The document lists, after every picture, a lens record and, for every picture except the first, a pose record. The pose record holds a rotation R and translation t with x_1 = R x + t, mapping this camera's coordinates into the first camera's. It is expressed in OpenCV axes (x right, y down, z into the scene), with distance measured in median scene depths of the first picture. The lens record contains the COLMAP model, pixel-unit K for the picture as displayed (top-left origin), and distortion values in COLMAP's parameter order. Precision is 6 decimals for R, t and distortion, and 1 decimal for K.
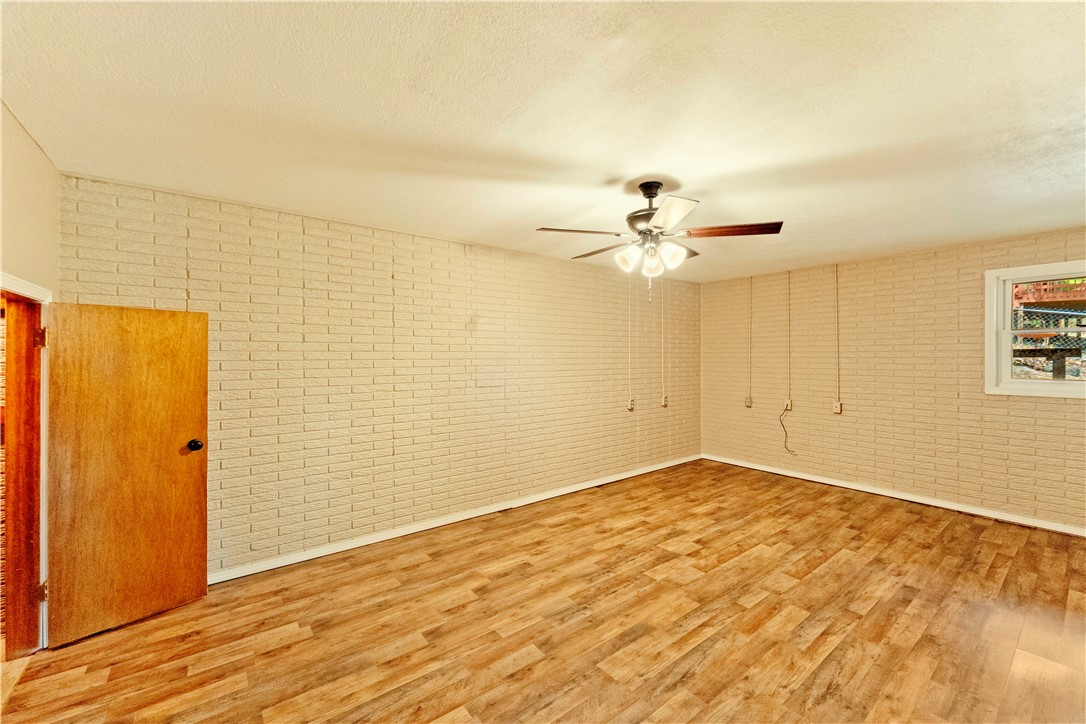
lens RADIAL K [[439.6, 0, 542.2], [0, 439.6, 355.7], [0, 0, 1]] dist [-0.003861, 0.000002]
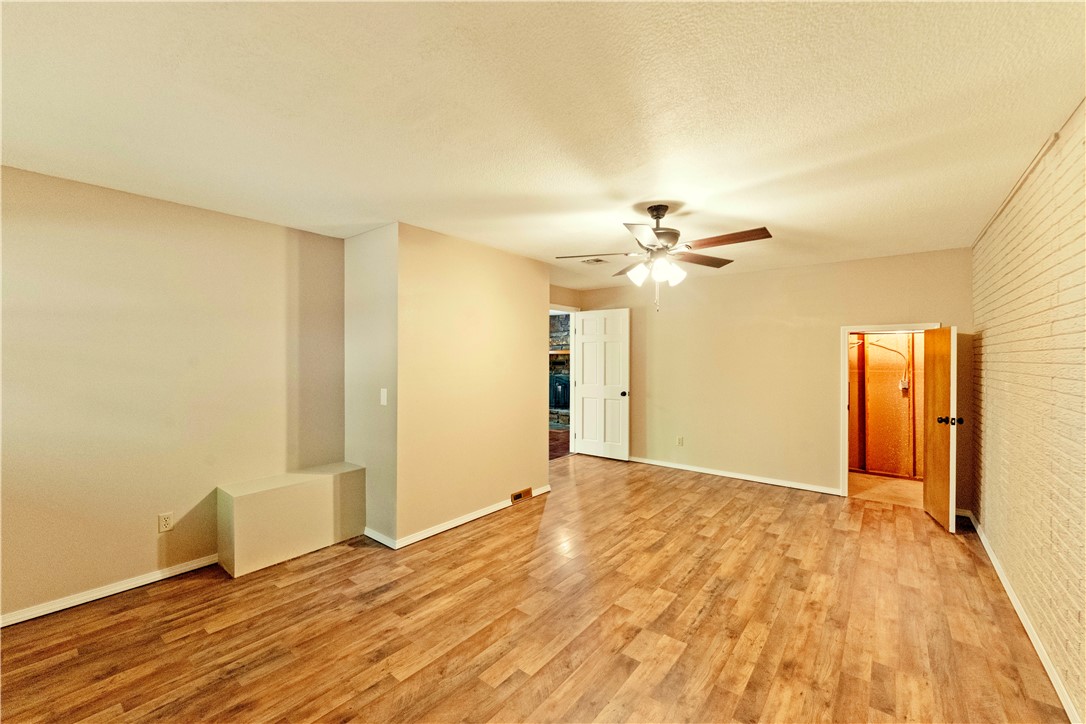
lens RADIAL K [[439.6, 0, 543.5], [0, 439.6, 362.1], [0, 0, 1]] dist [-0.003861, 0.000002]
pose [[-0.971073, 0.001120, -0.238782, 0.748943], [-0.000647, 0.999973, 0.007324, 0.002807], [0.238784, 0.007267, -0.971046, 1.892780]]
